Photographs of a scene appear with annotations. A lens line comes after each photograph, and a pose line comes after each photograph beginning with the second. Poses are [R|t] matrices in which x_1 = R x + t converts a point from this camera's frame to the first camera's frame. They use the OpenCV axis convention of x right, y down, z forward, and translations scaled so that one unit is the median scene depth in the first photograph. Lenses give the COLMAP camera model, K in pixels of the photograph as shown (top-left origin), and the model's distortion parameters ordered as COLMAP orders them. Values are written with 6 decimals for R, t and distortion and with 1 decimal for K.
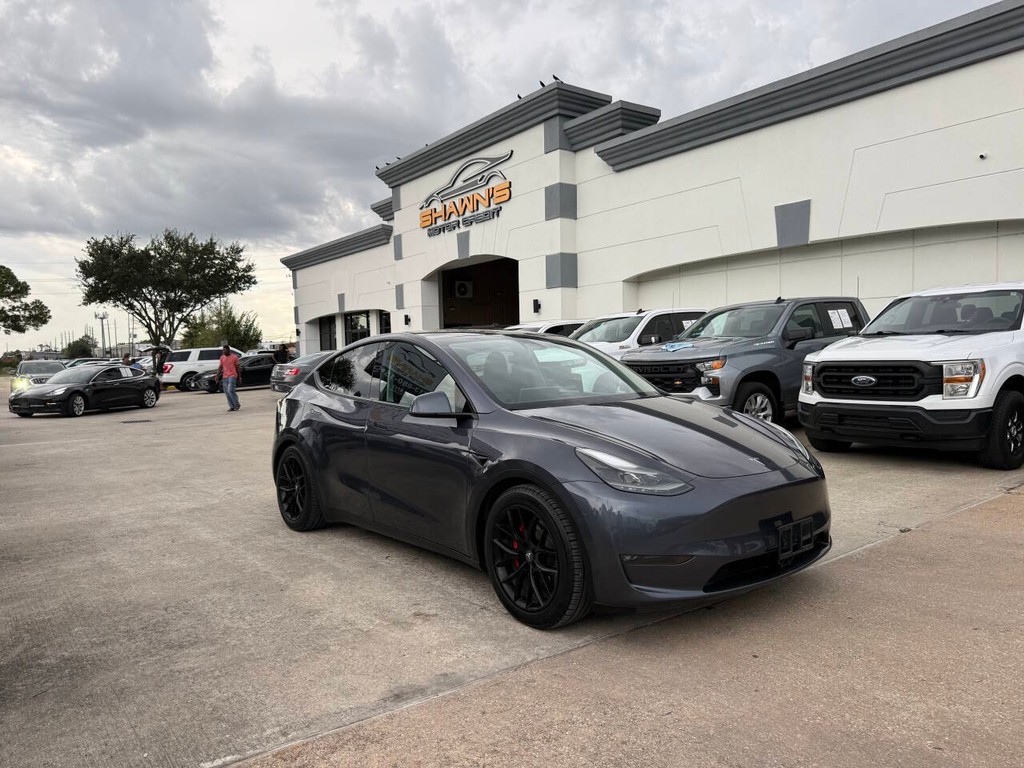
lens RADIAL K [[717.4, 0, 508.1], [0, 717.4, 386.7], [0, 0, 1]] dist [0.055721, -0.067763]
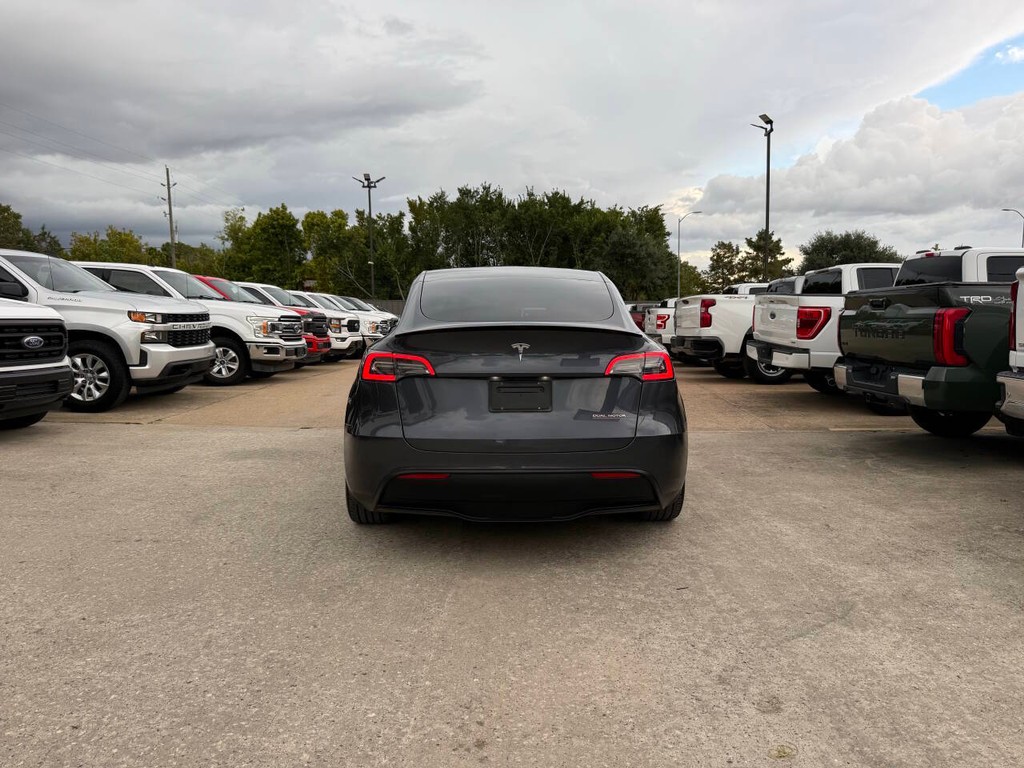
lens RADIAL K [[718.4, 0, 520.0], [0, 718.4, 383.7], [0, 0, 1]] dist [0.074222, -0.096989]
pose [[-0.796201, -0.024061, 0.604554, -0.639830], [0.049737, 0.993224, 0.105034, -0.025981], [-0.602985, 0.113697, -0.789609, 1.714791]]
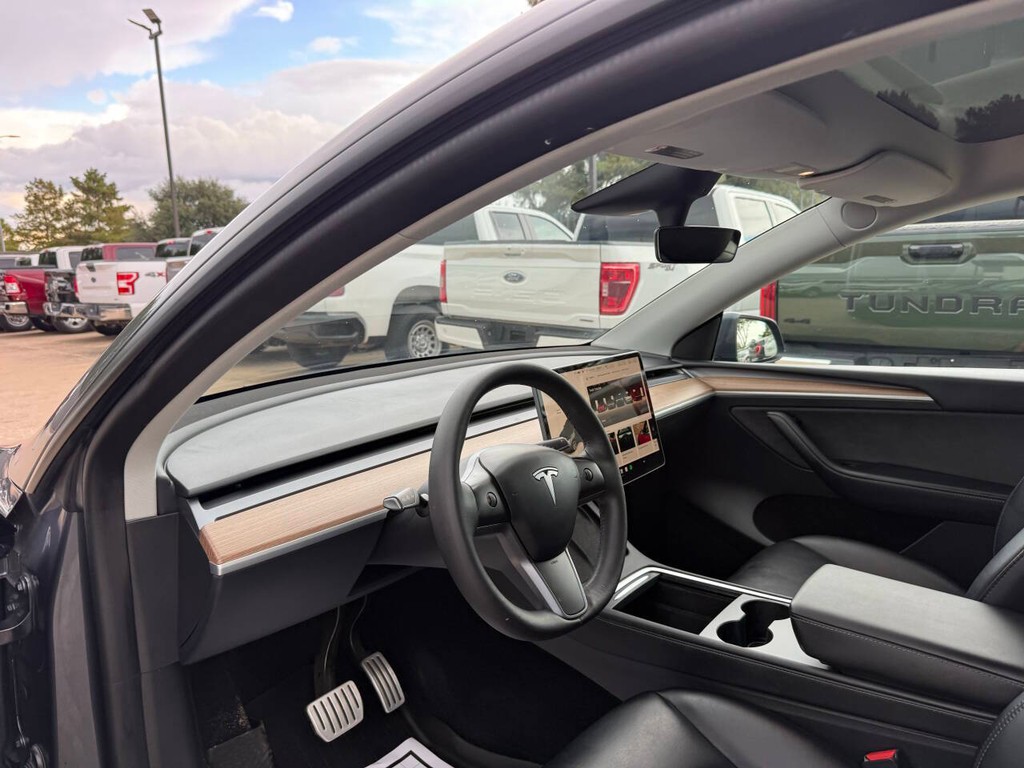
lens RADIAL K [[731.8, 0, 512.0], [0, 731.8, 384.0], [0, 0, 1]] dist [-0.008932, 0.000197]
pose [[-0.977749, 0.078154, -0.194677, 0.112813], [0.036959, 0.977671, 0.206866, -0.038025], [0.206498, 0.195068, -0.958805, 1.043986]]
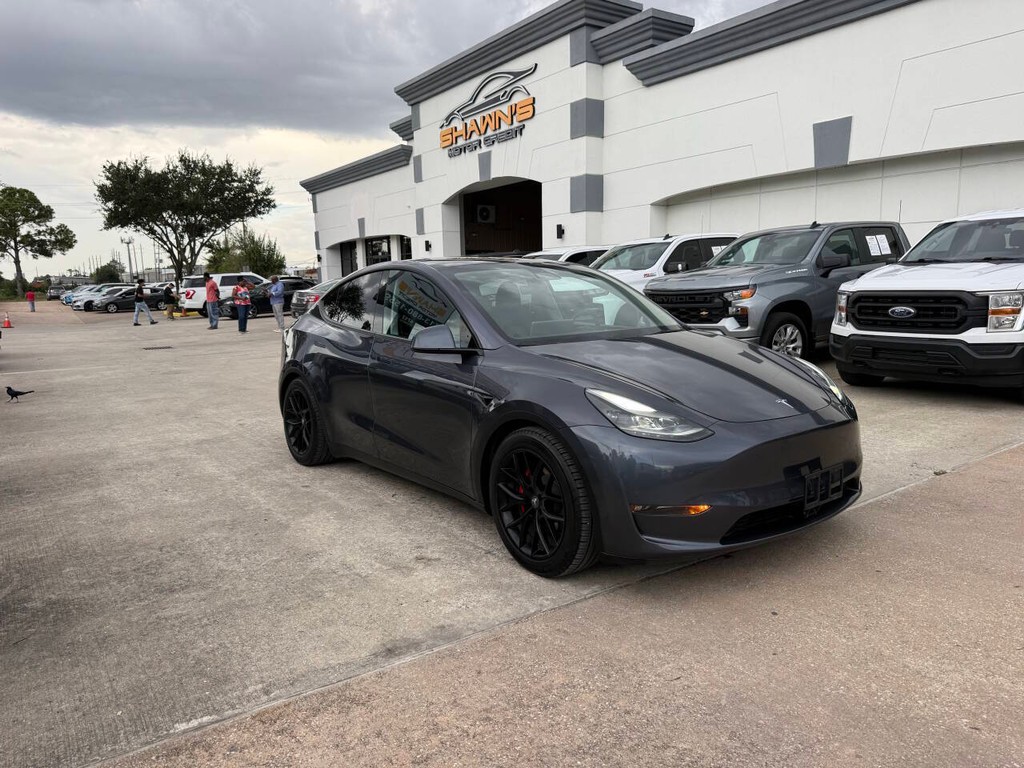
lens RADIAL K [[718.7, 0, 512.2], [0, 718.7, 381.4], [0, 0, 1]] dist [0.049282, -0.058753]
pose [[0.999568, 0.006807, -0.028604, 0.015724], [-0.004101, 0.995600, 0.093618, -0.005844], [0.029115, -0.093460, 0.995197, 0.049595]]
